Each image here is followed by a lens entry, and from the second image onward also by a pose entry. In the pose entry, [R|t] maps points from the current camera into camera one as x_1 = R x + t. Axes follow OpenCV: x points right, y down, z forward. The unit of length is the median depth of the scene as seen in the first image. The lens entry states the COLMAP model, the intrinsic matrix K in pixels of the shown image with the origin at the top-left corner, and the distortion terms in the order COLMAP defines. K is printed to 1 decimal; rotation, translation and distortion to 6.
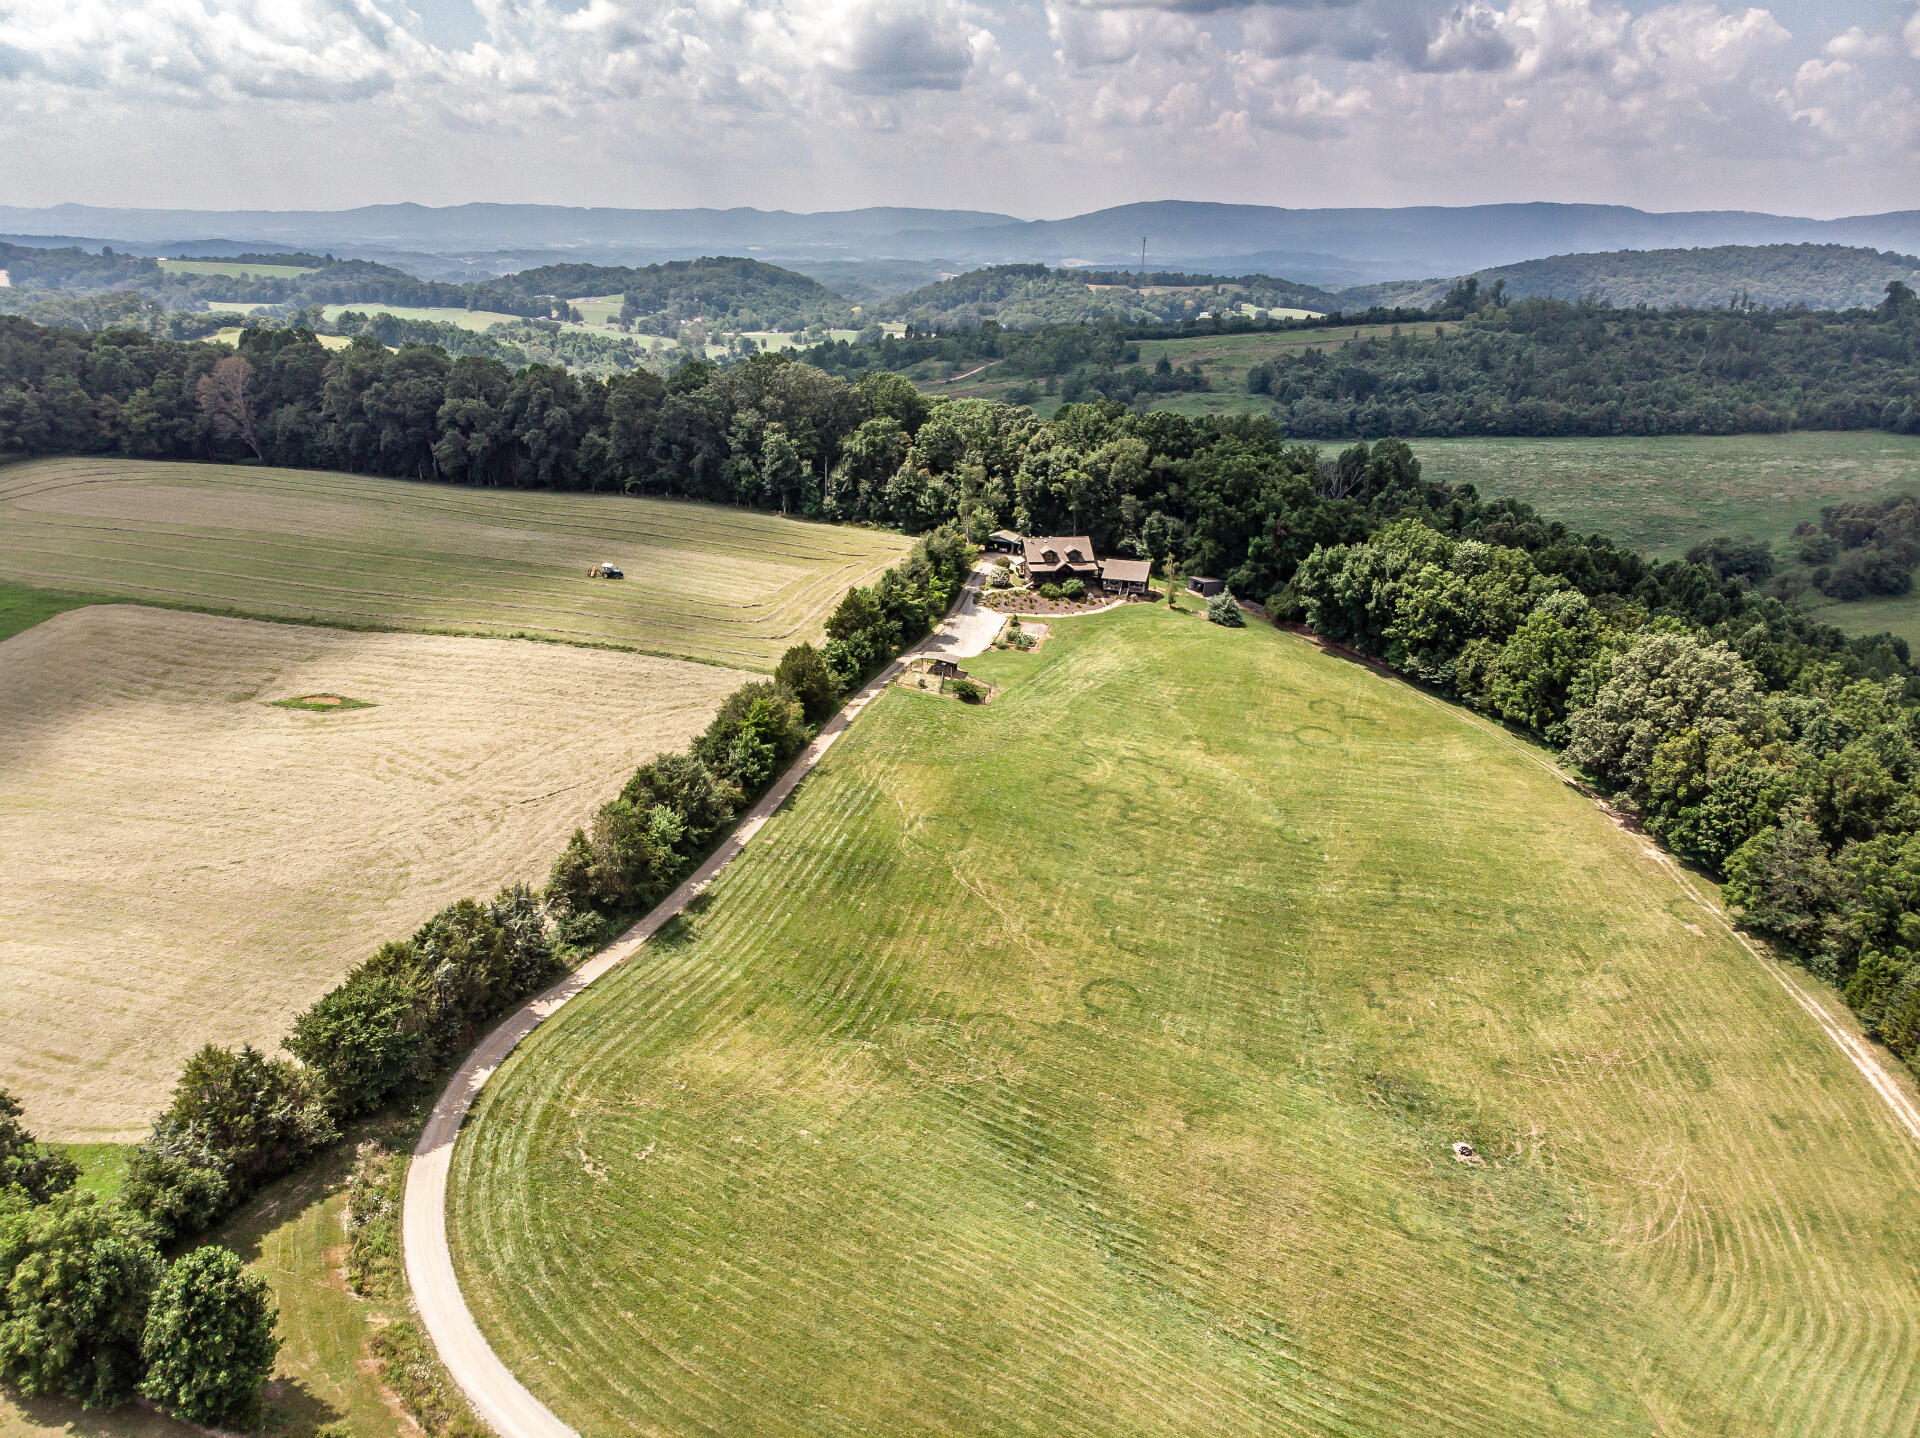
lens RADIAL K [[1472.7, 0, 932.9], [0, 1472.7, 700.0], [0, 0, 1]] dist [0.007766, -0.004795]
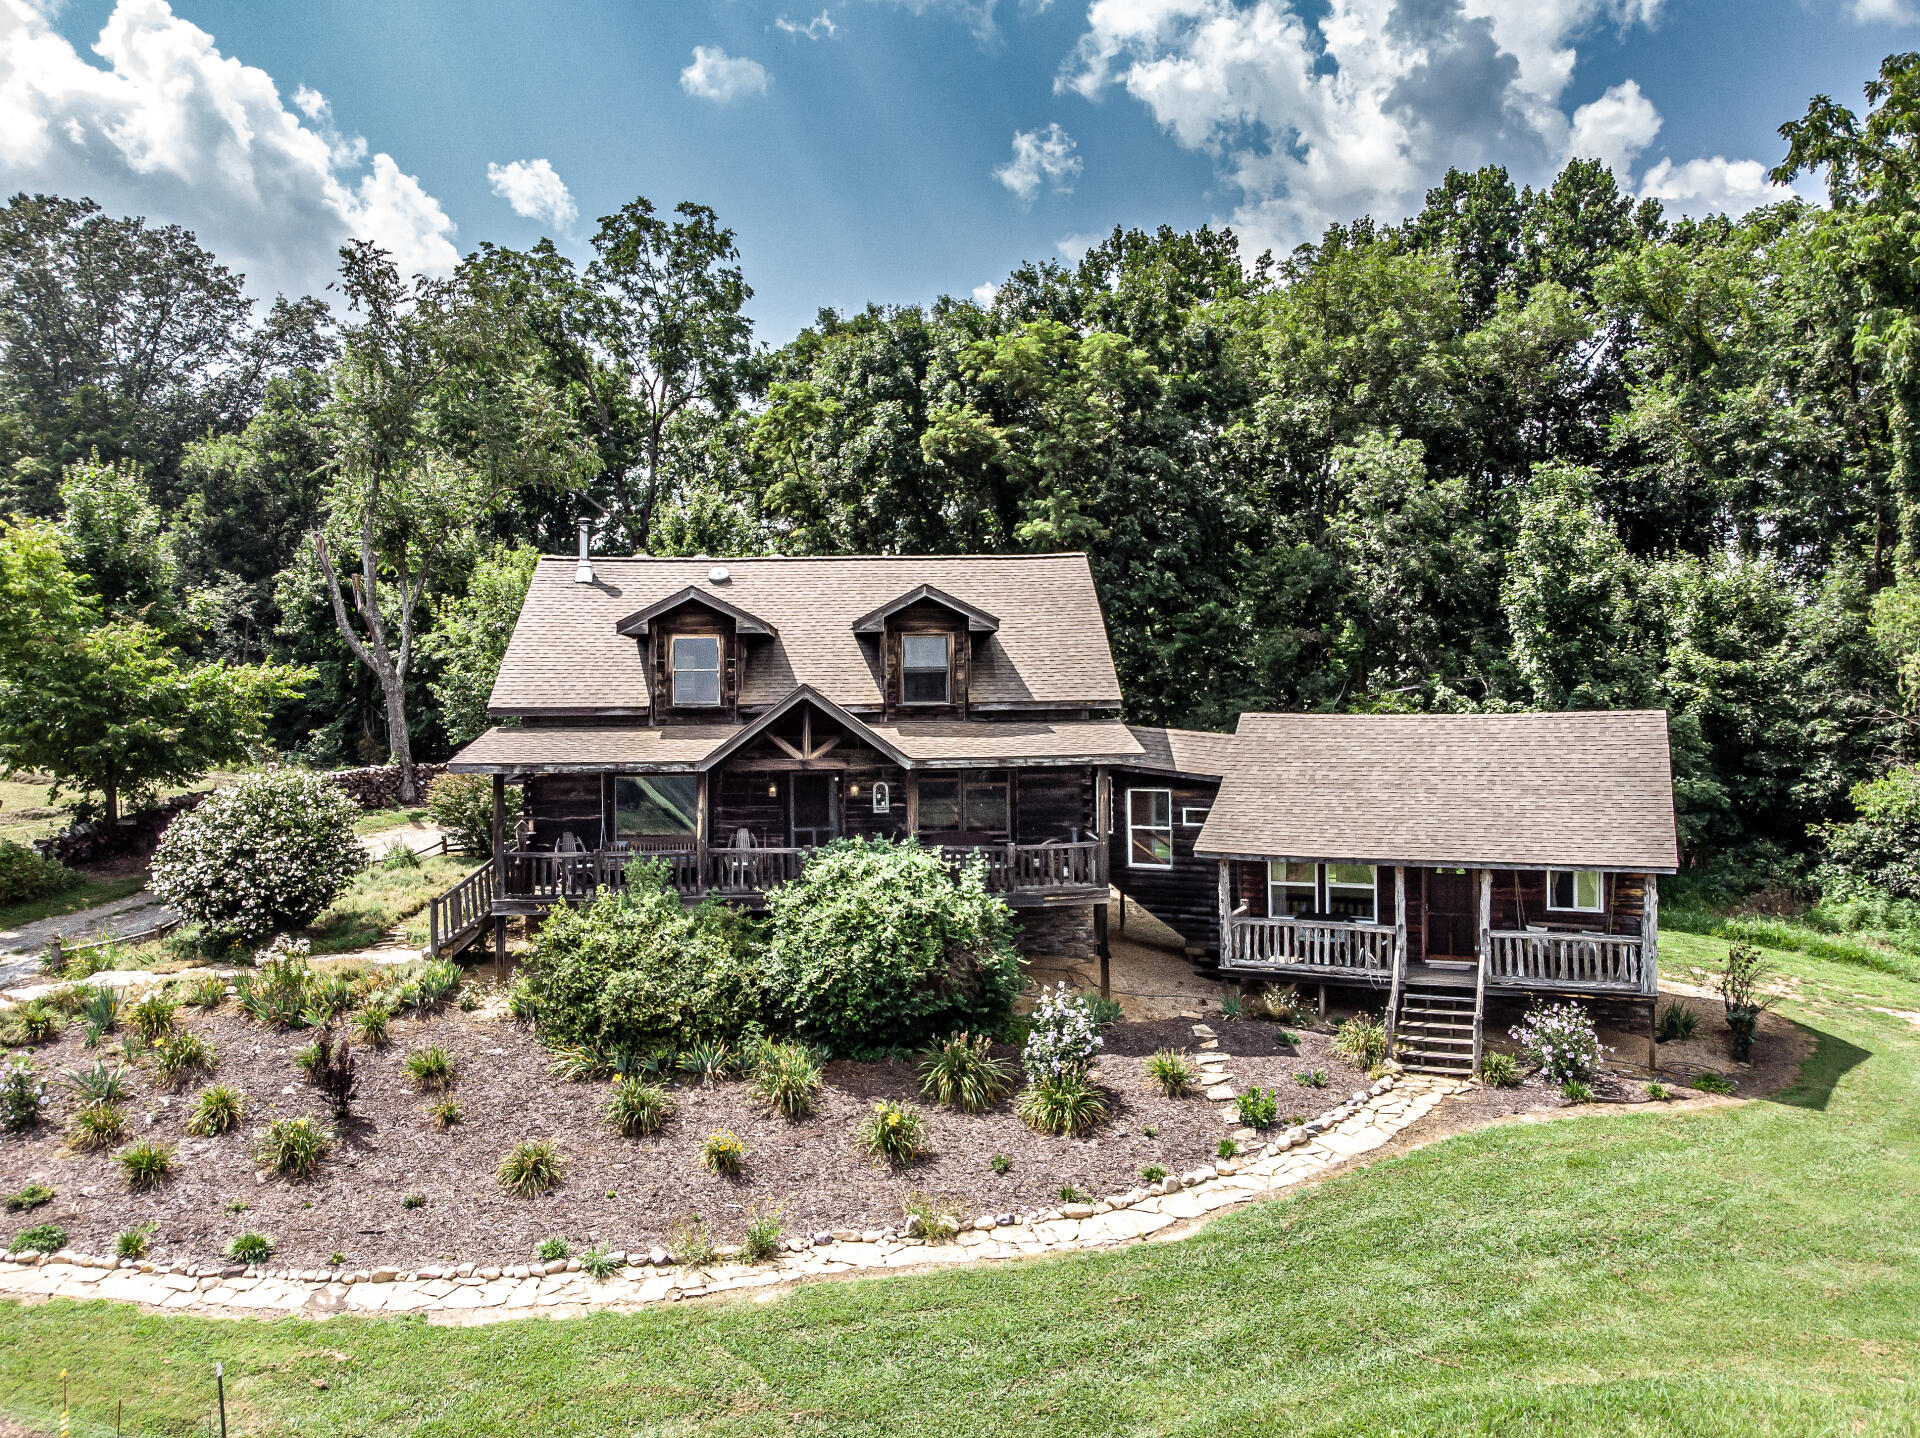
lens RADIAL K [[1465.8, 0, 960.0], [0, 1465.8, 719.0], [0, 0, 1]] dist [0.008222, 0.008047]
pose [[0.993980, -0.016687, -0.108287, 0.107259], [-0.017444, 0.951624, -0.306770, -0.059005], [0.108168, 0.306812, 0.945603, 0.880075]]
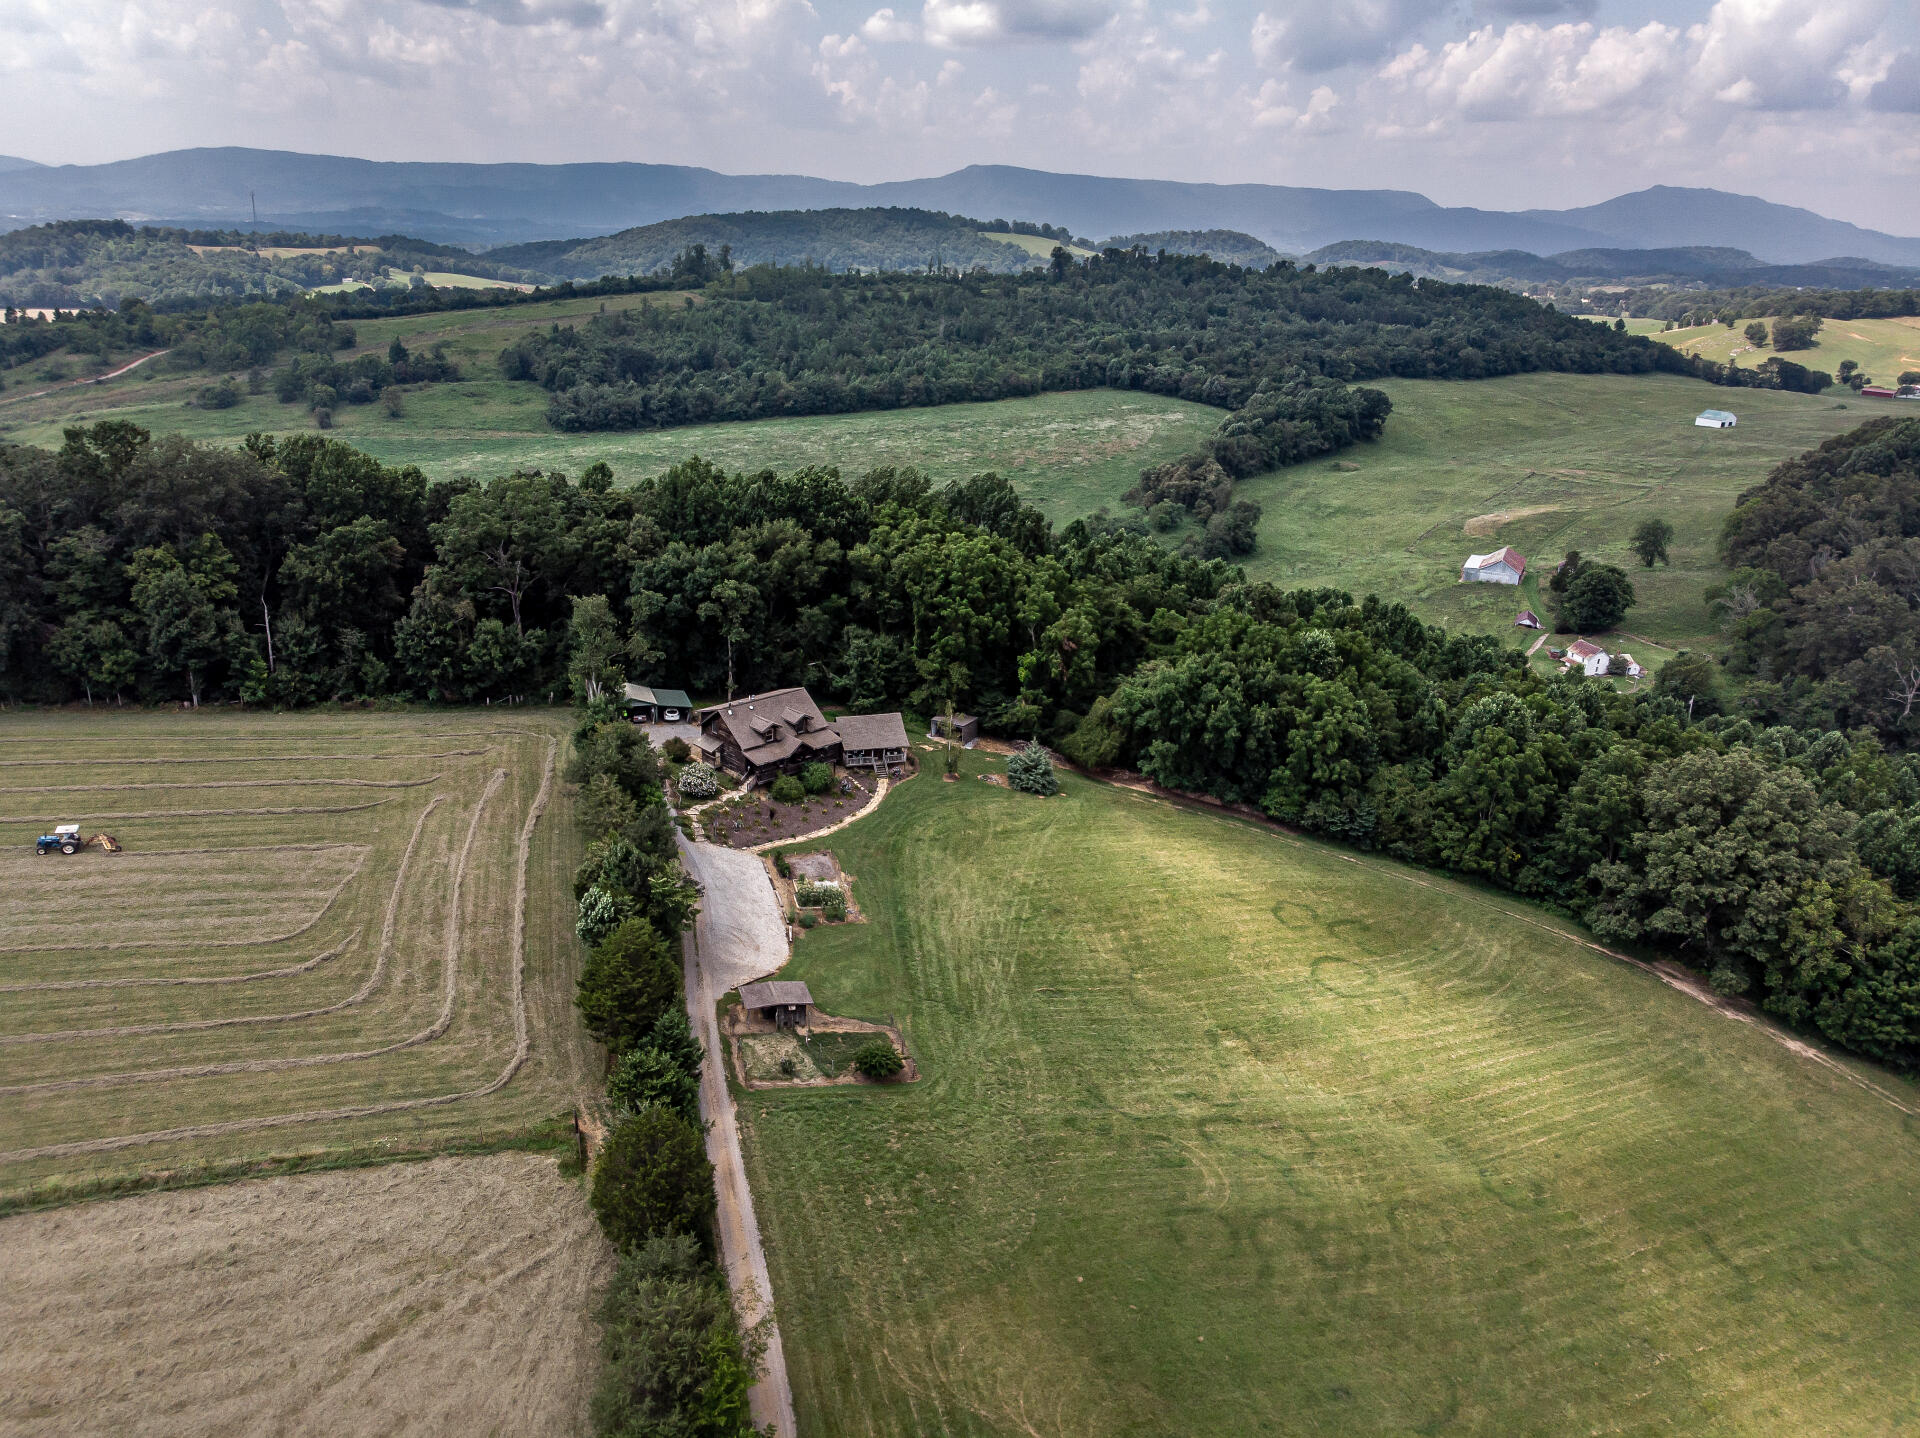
lens RADIAL K [[1450.2, 0, 960.0], [0, 1450.2, 719.0], [0, 0, 1]] dist [0.011192, 0.007534]
pose [[0.826615, -0.177754, 0.533957, -0.178166], [0.154652, 0.984027, 0.088167, -0.142099], [-0.541101, 0.009697, 0.840902, 0.426209]]
